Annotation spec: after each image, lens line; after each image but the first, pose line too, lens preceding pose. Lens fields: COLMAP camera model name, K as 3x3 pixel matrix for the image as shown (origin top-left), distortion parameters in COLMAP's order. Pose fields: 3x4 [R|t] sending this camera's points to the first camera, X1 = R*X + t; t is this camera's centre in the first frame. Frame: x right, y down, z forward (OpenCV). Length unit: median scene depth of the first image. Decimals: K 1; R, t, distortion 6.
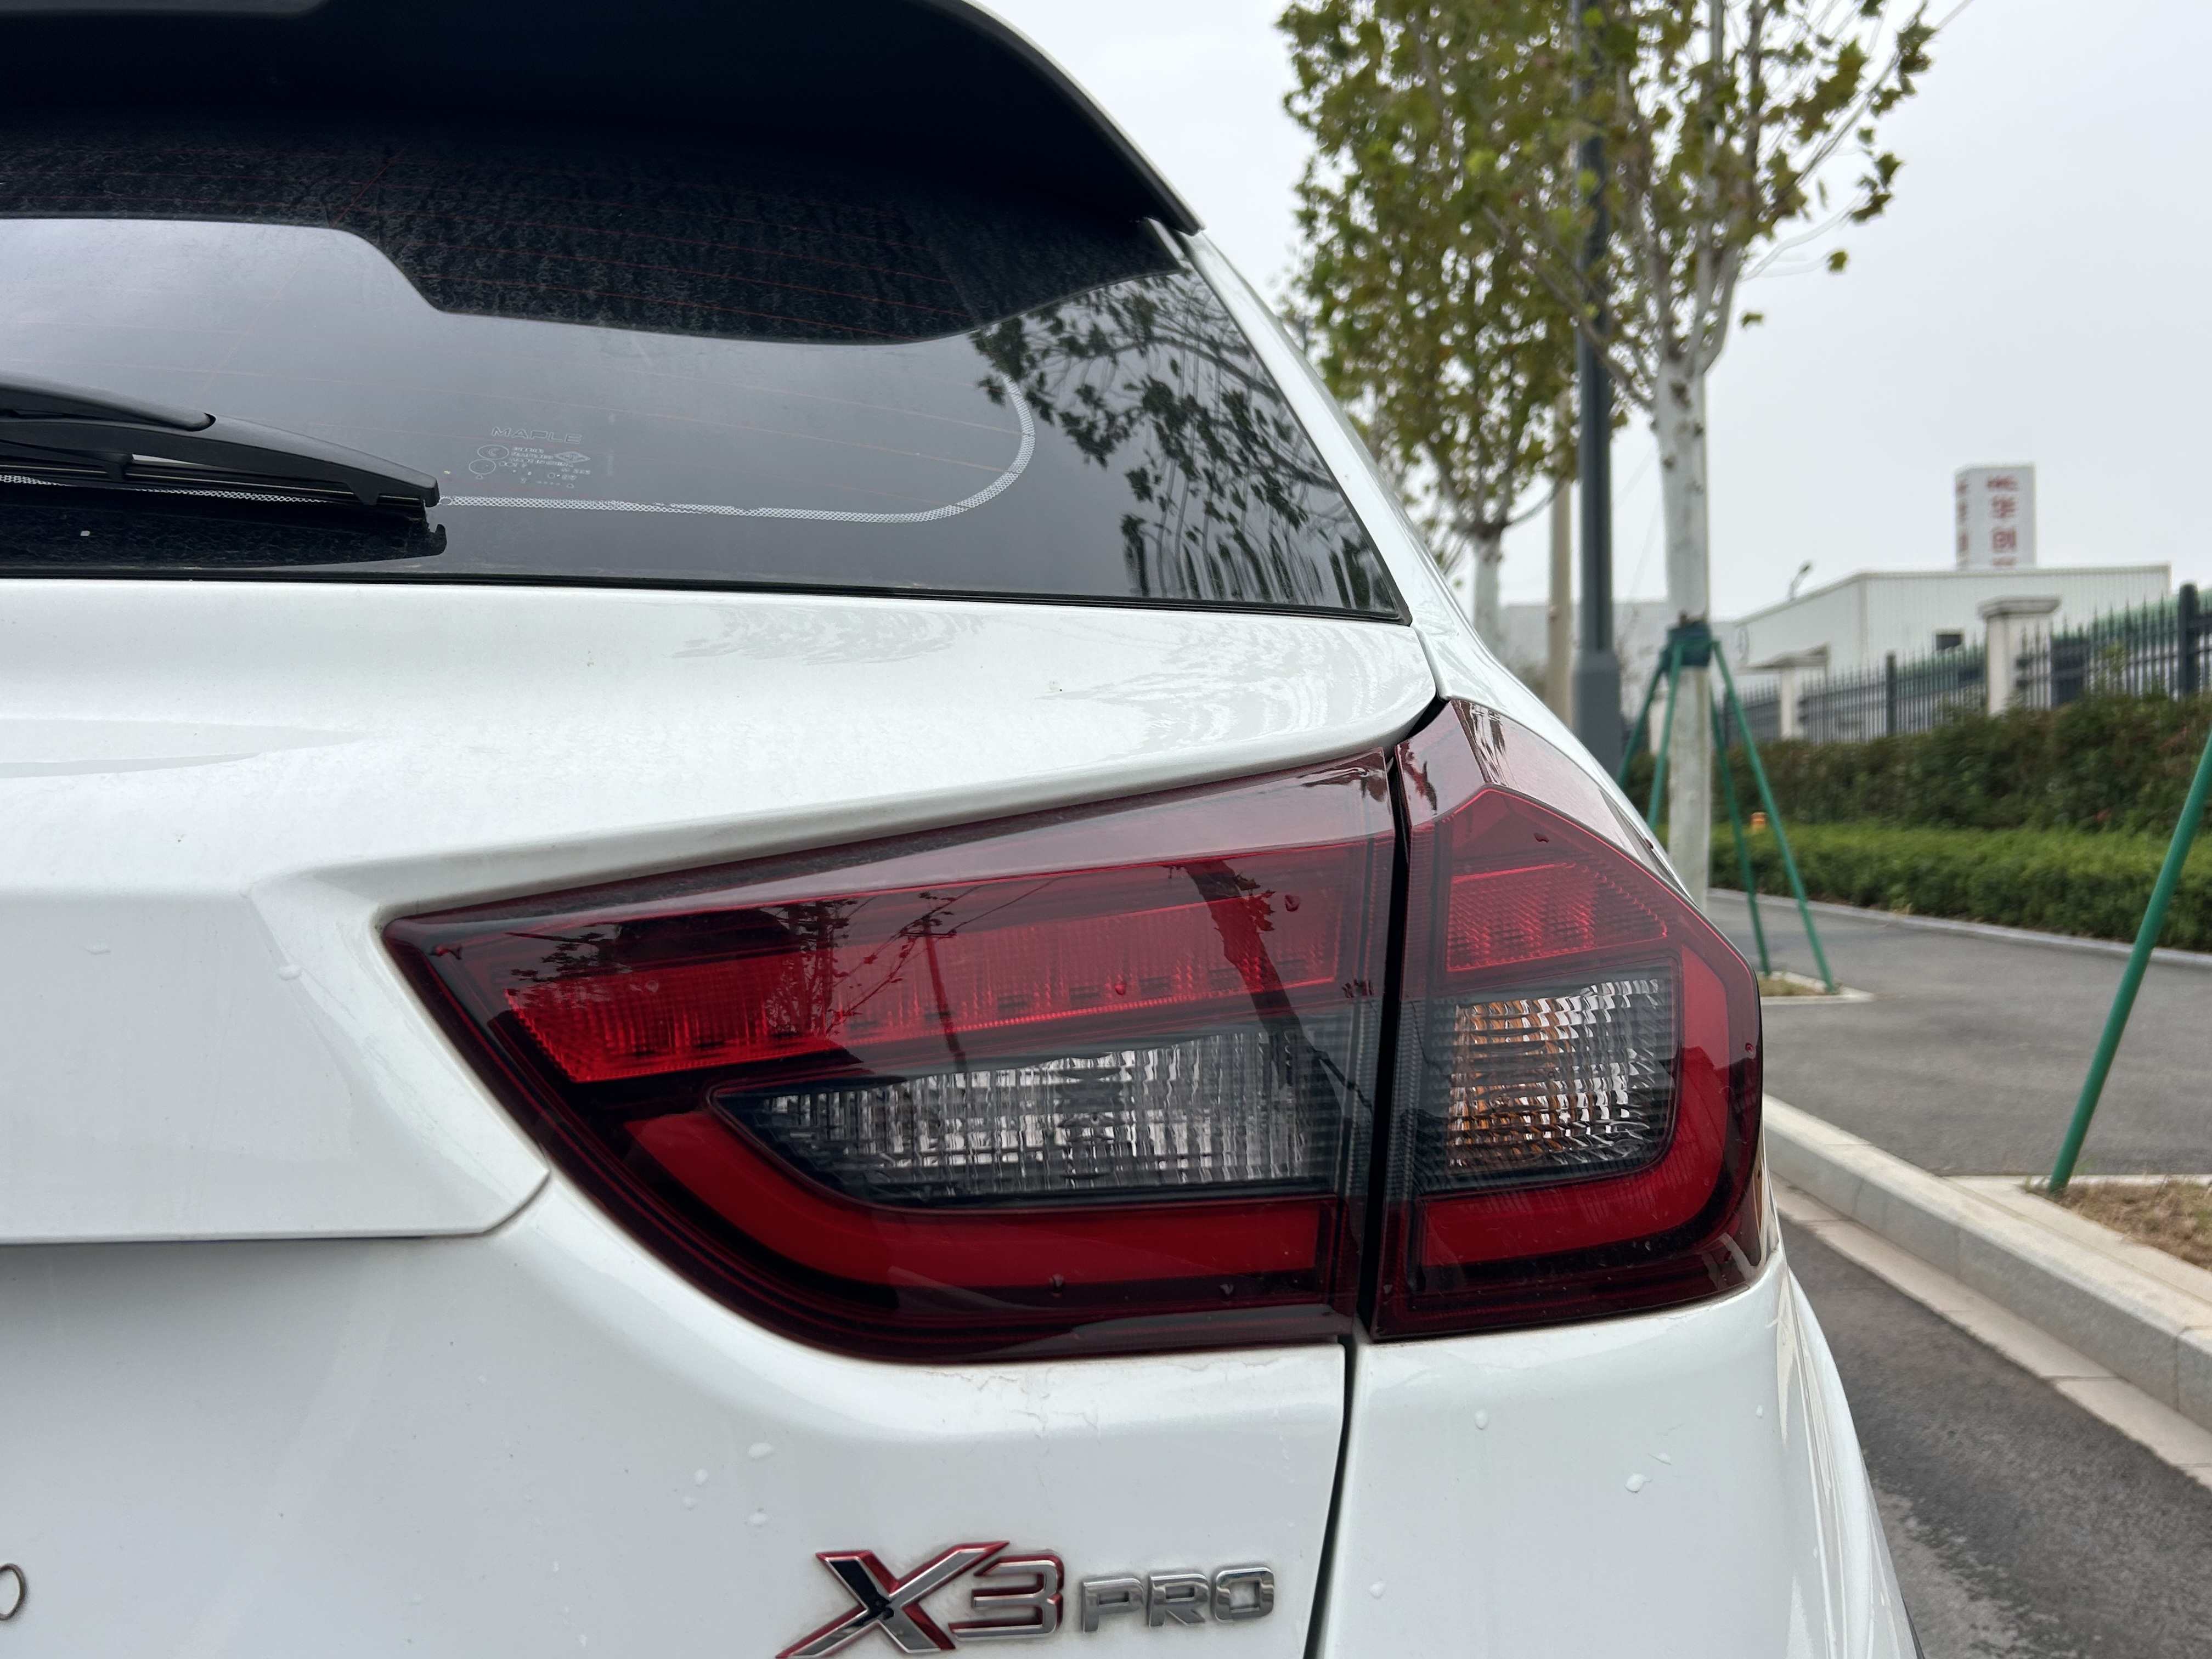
lens RADIAL K [[1893.5, 0, 1164.3], [0, 1893.5, 829.8], [0, 0, 1]] dist [0.050736, -0.000993]
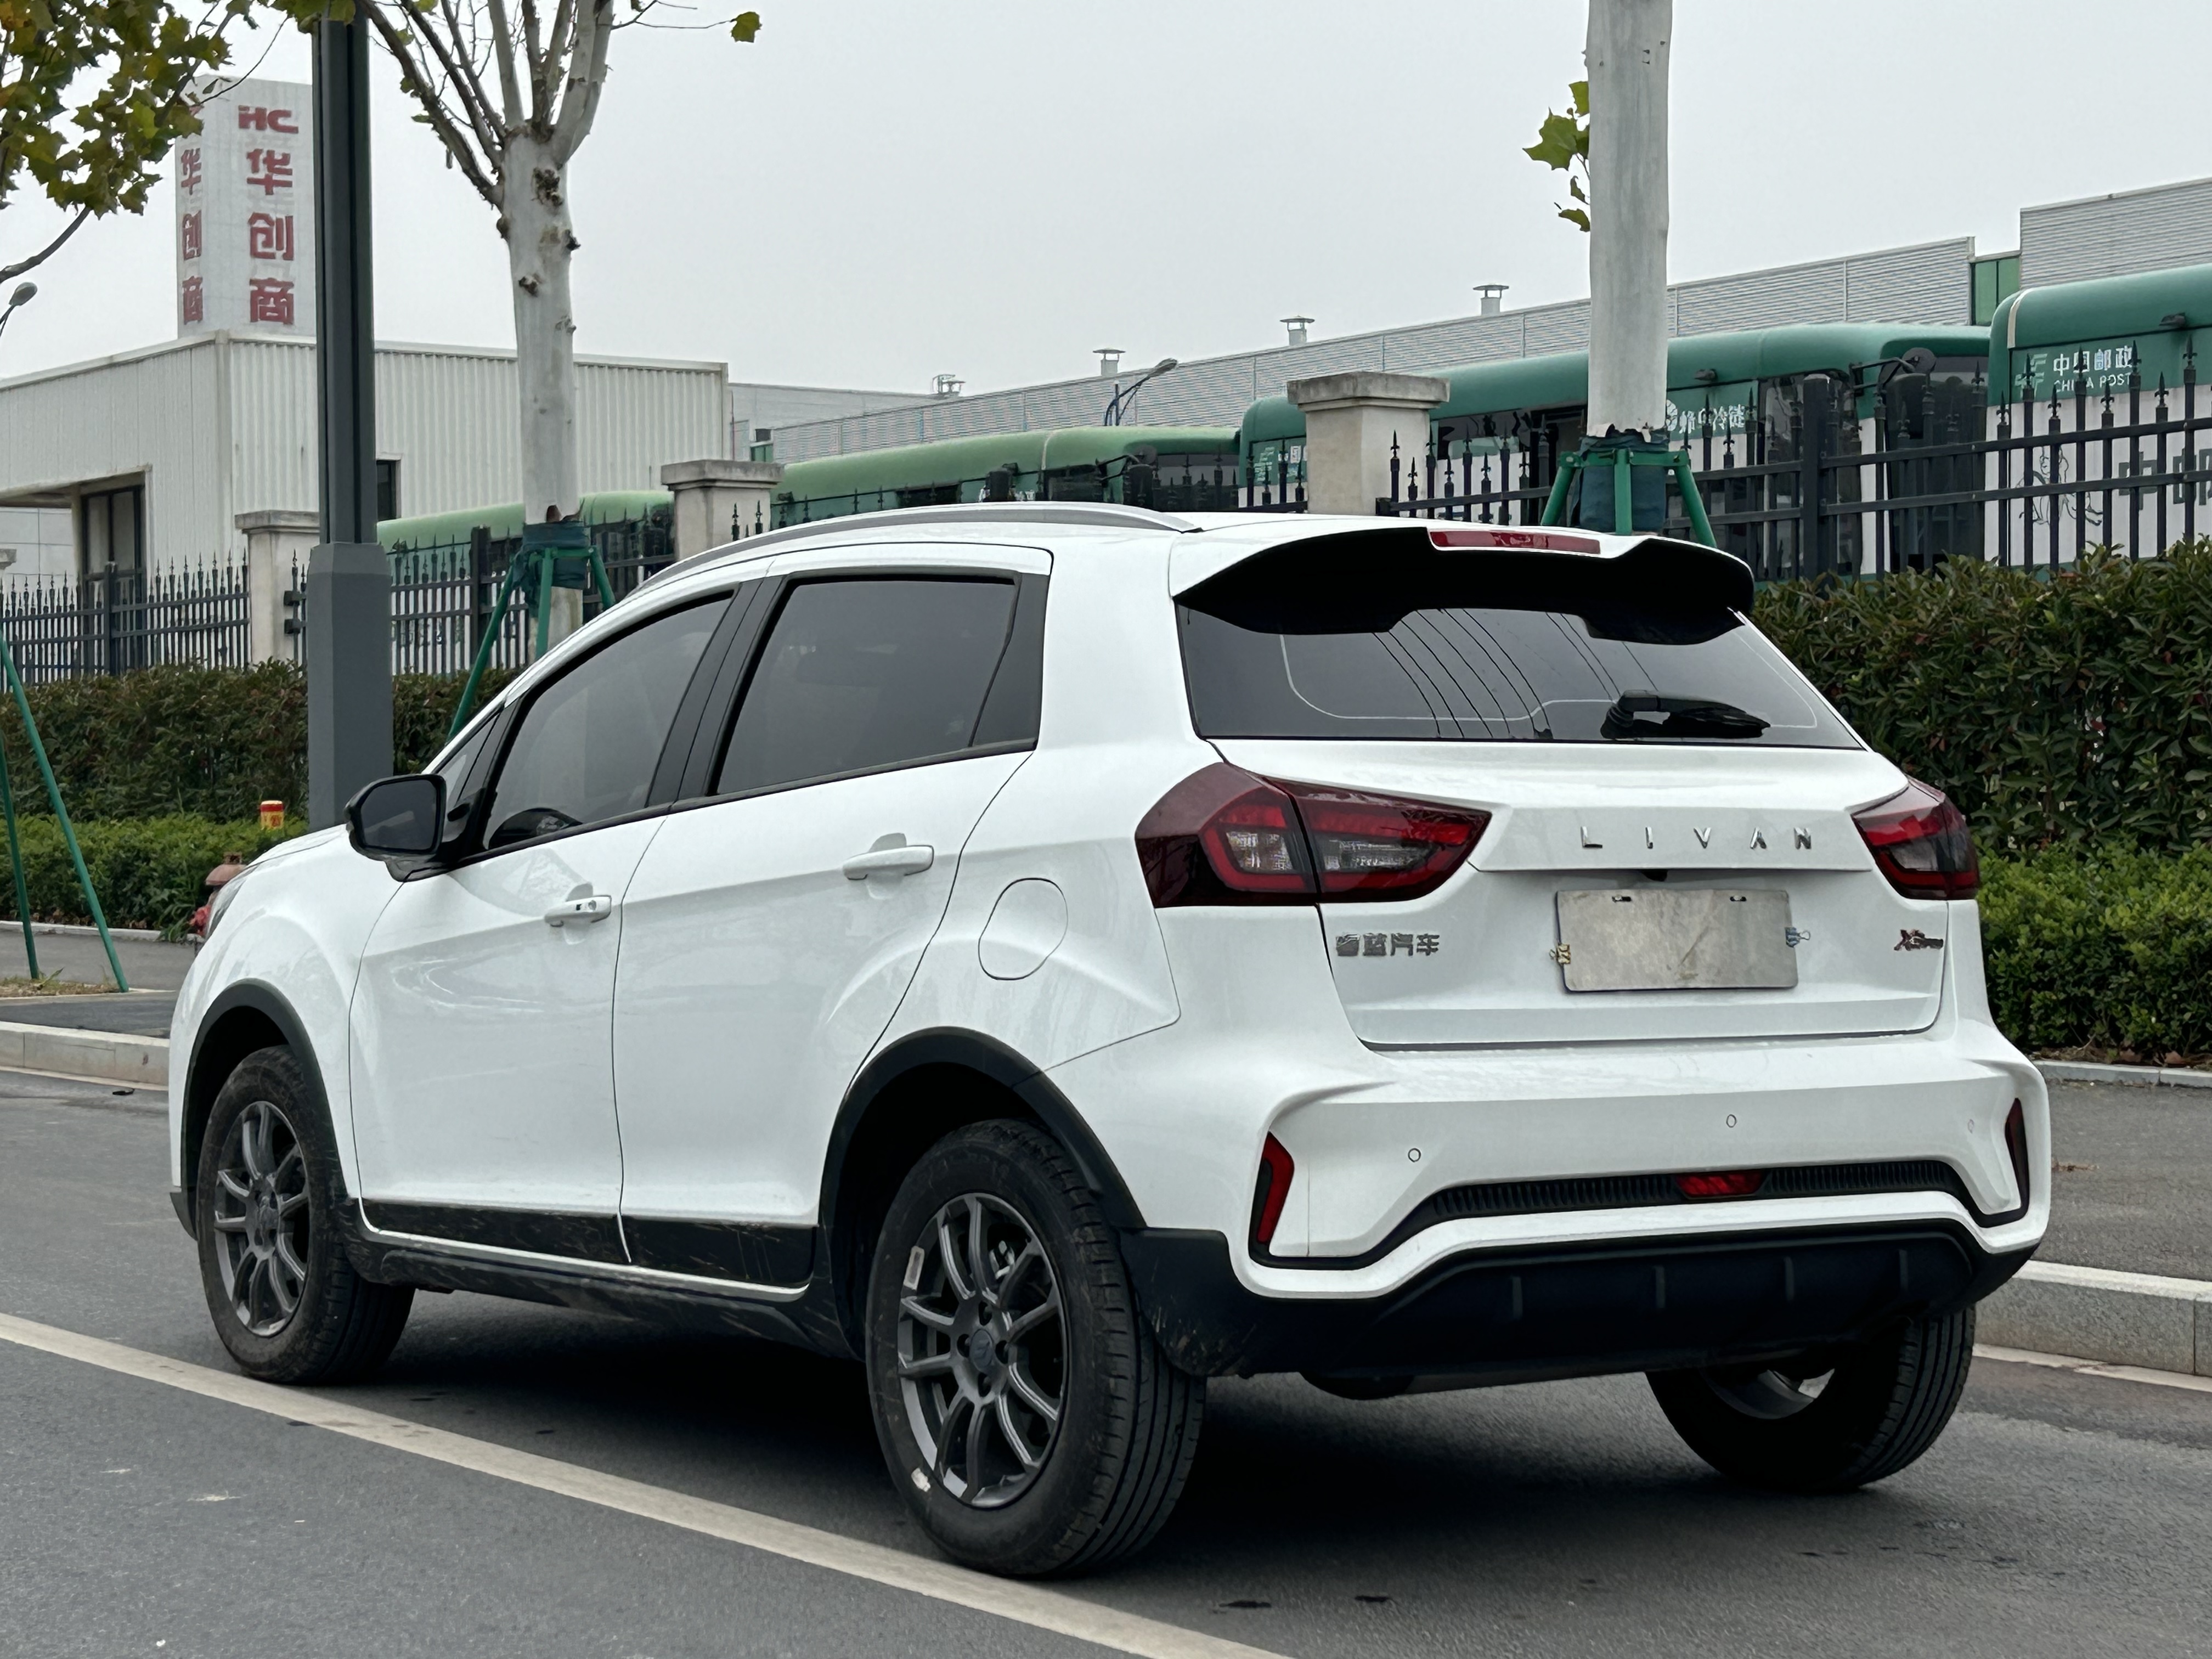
lens RADIAL K [[4268.6, 0, 1106.0], [0, 4268.6, 829.5], [0, 0, 1]] dist [0.161396, -0.080032]
pose [[0.816615, 0.007587, 0.577133, -7.616024], [-0.007473, 0.999969, -0.002572, 0.109425], [-0.577135, -0.002213, 0.816646, -6.464630]]
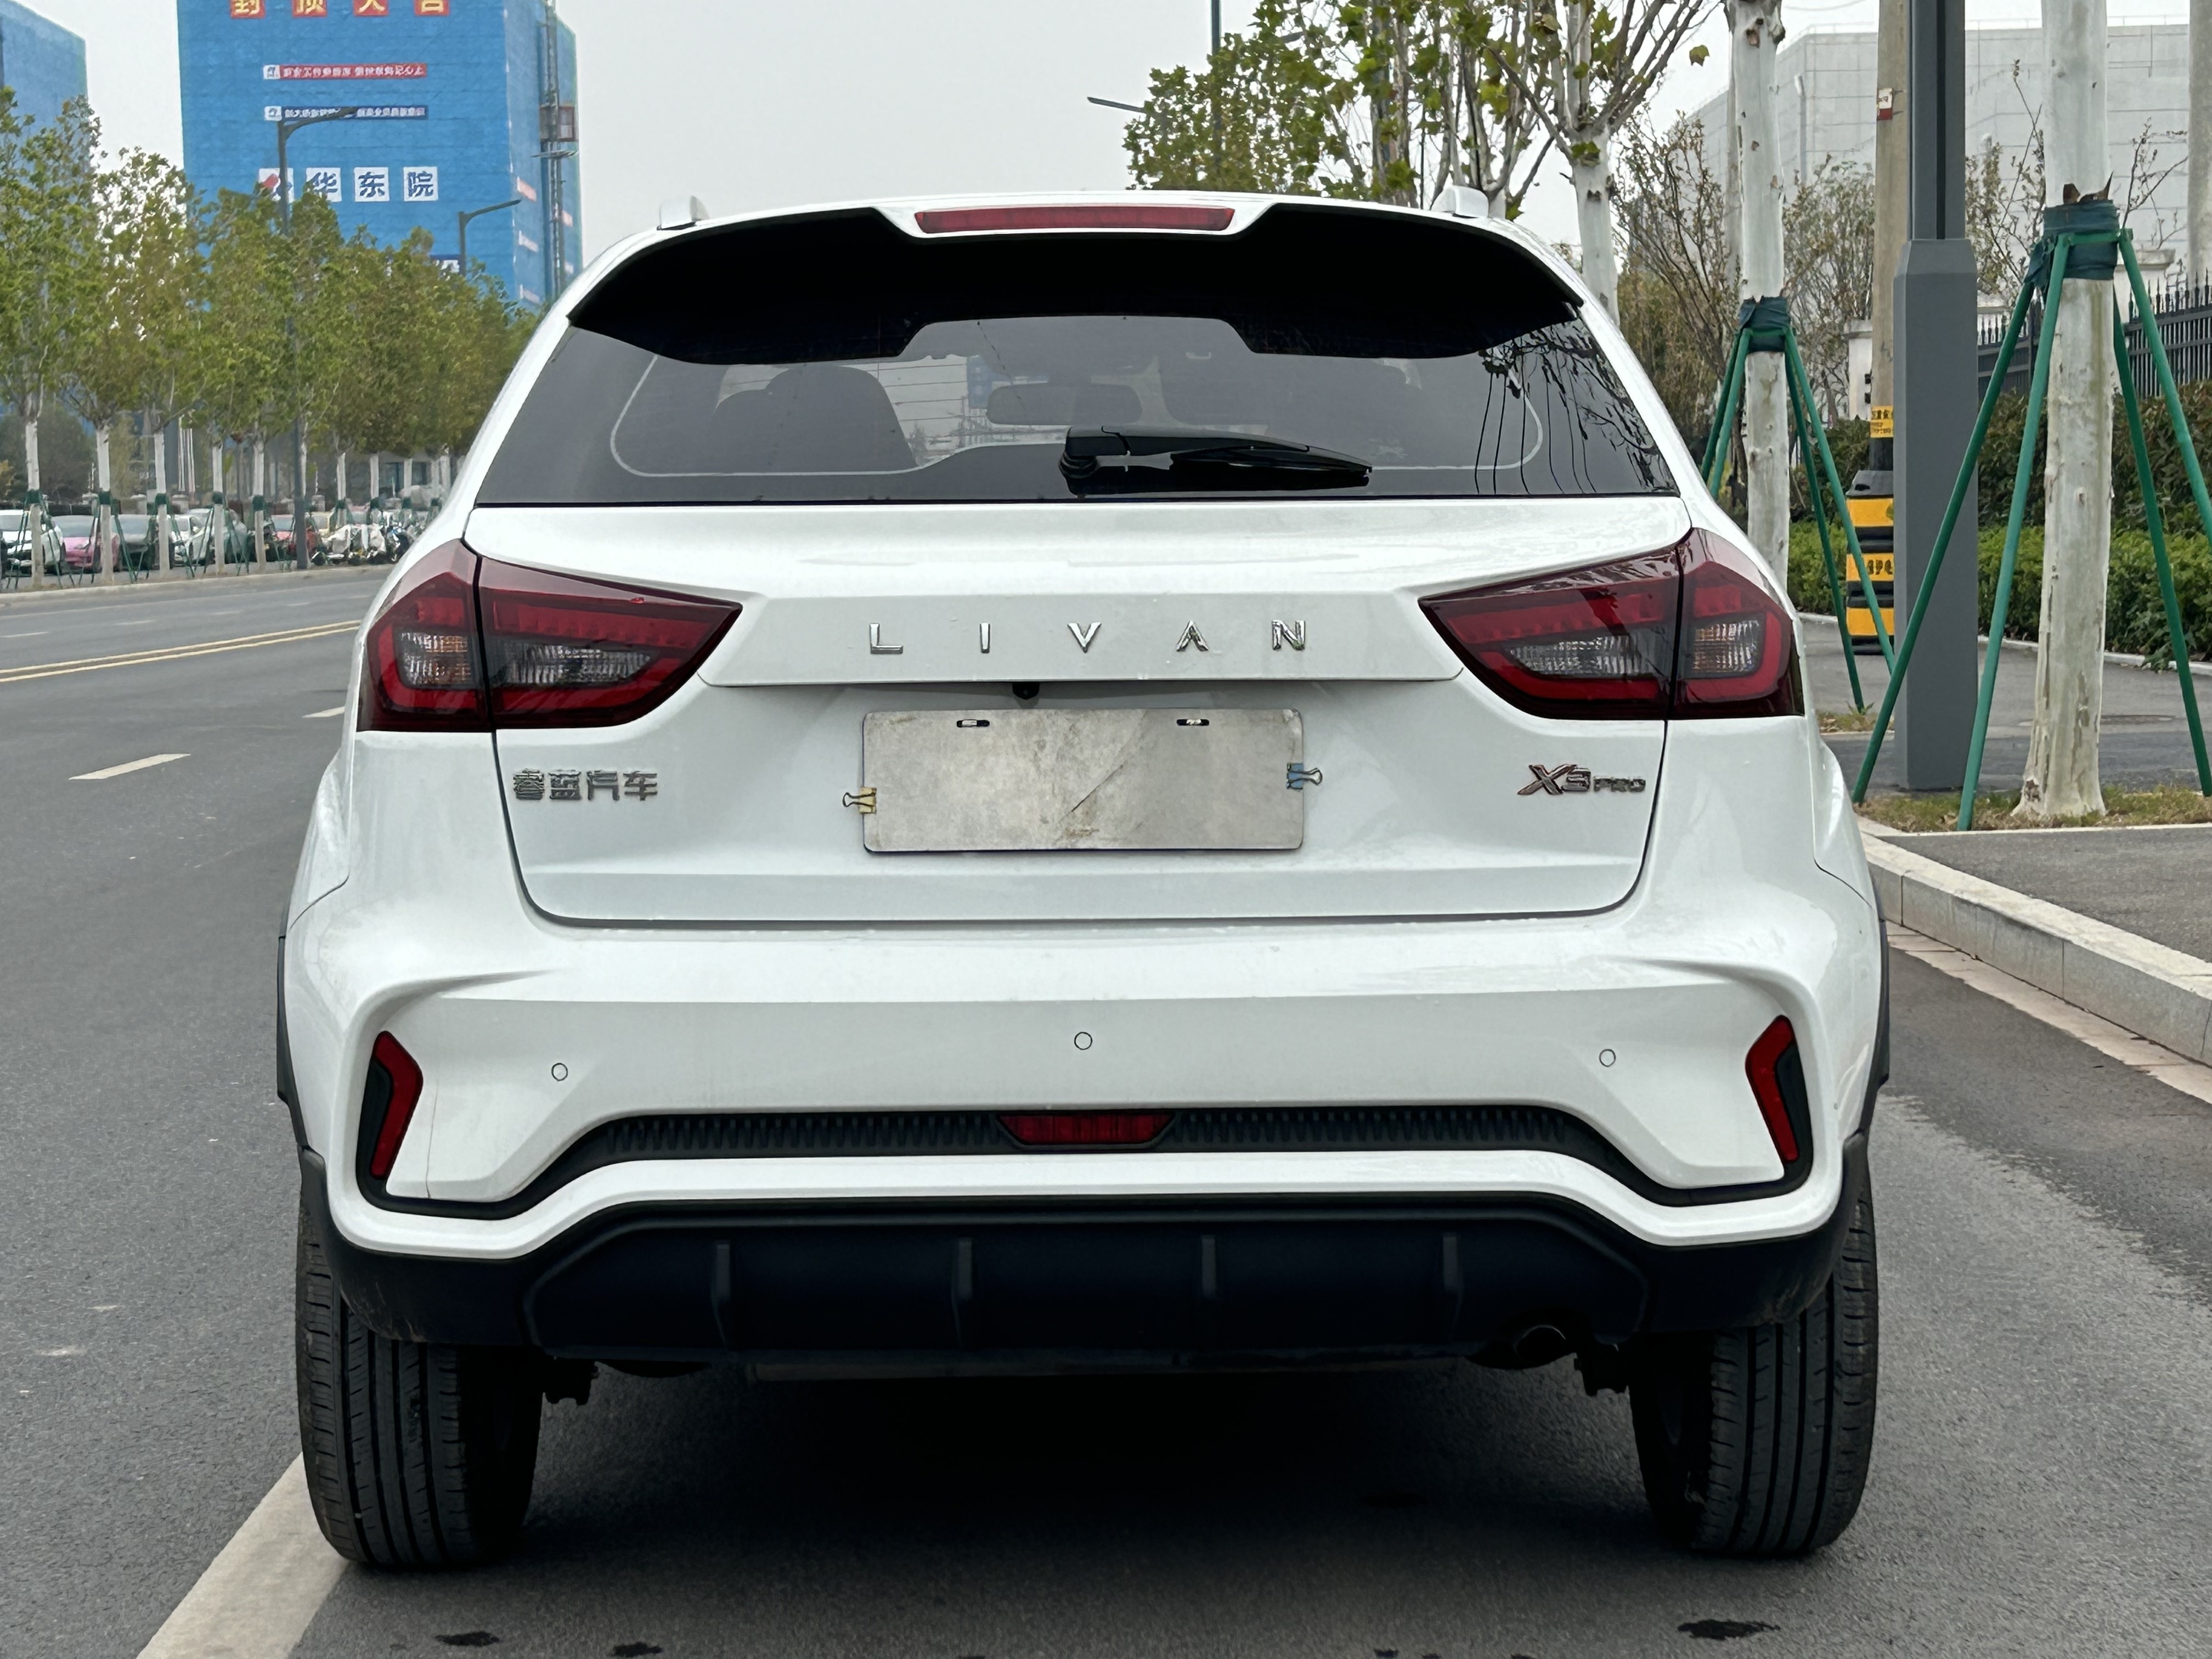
lens RADIAL K [[4268.6, 0, 1106.0], [0, 4268.6, 829.5], [0, 0, 1]] dist [0.161396, -0.080032]
pose [[0.999827, -0.005851, 0.017637, -0.957452], [0.004651, 0.997720, 0.067336, -0.059543], [-0.017991, -0.067242, 0.997574, -6.117965]]
